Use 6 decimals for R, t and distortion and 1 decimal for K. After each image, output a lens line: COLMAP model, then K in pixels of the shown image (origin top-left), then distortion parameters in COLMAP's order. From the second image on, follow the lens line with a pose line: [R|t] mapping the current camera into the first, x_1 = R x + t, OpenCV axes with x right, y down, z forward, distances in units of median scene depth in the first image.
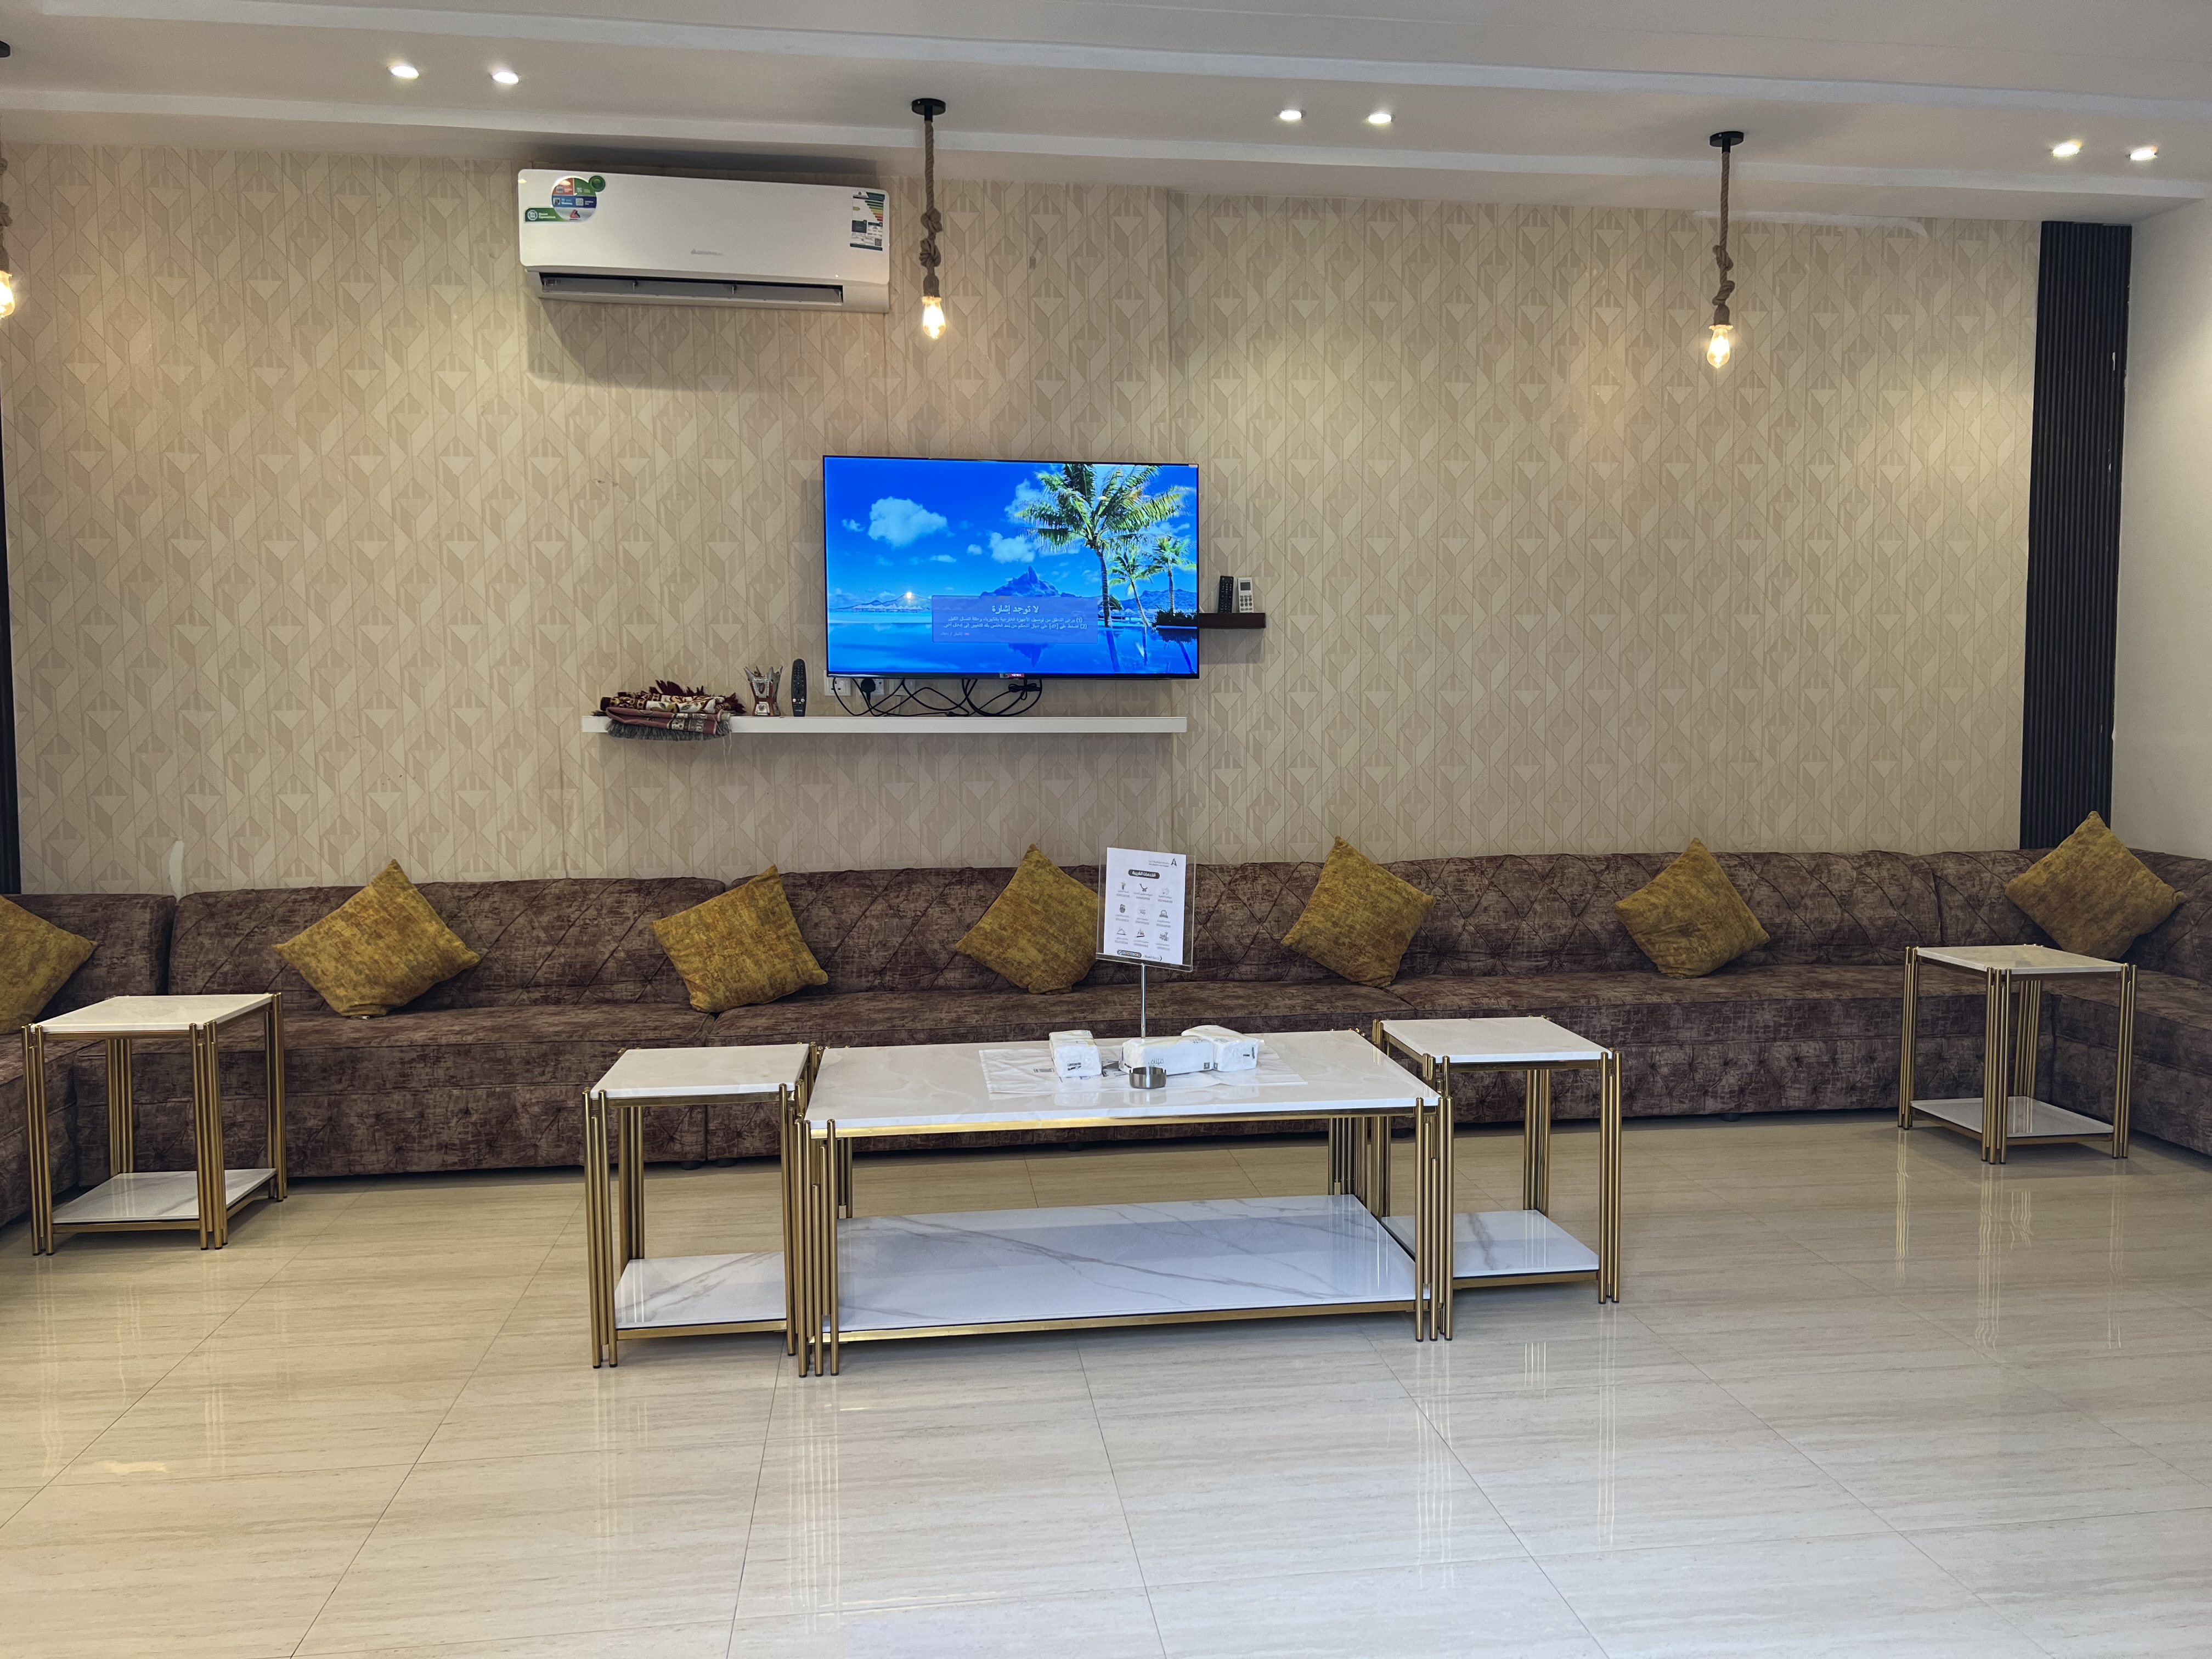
lens RADIAL K [[1593.3, 0, 1106.1], [0, 1593.3, 867.2], [0, 0, 1]] dist [0.076107, -0.096021]
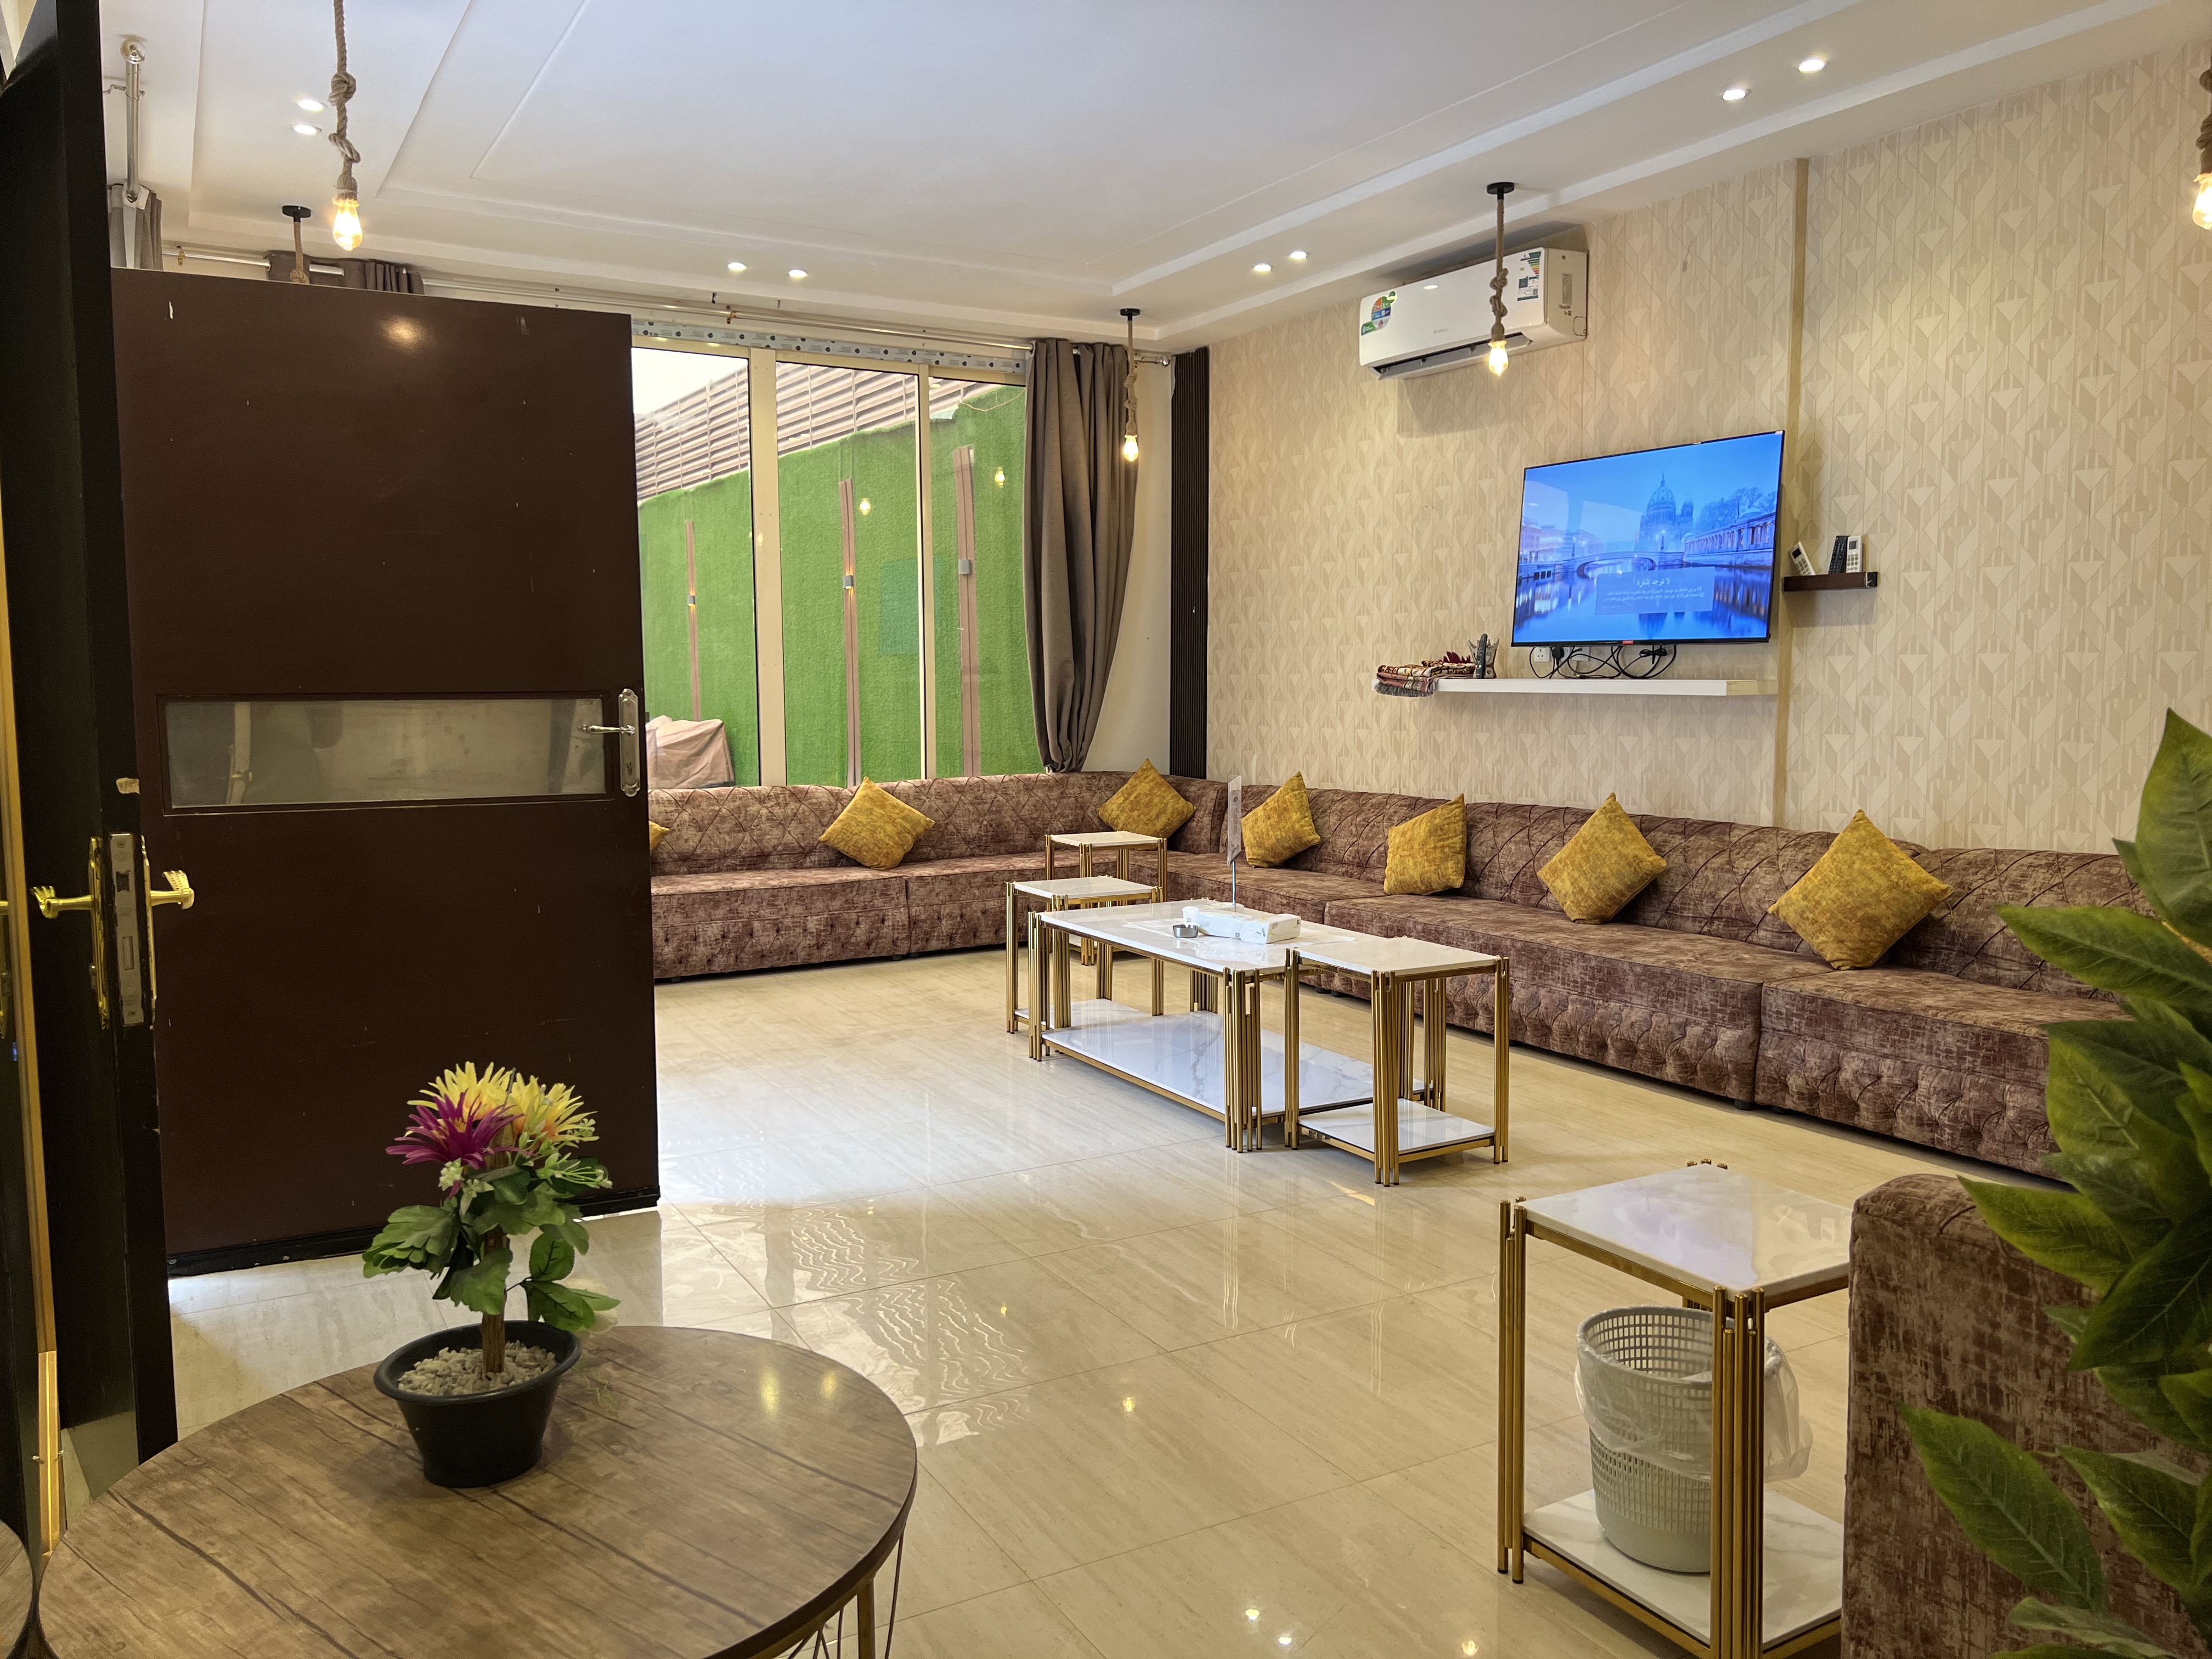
lens RADIAL K [[1663.4, 0, 1118.2], [0, 1663.4, 834.1], [0, 0, 1]] dist [0.062014, -0.064829]
pose [[0.381362, 0.092934, -0.919743, 0.892024], [-0.099310, 0.993295, 0.059188, -0.020091], [0.919076, 0.068767, 0.388034, 0.222658]]
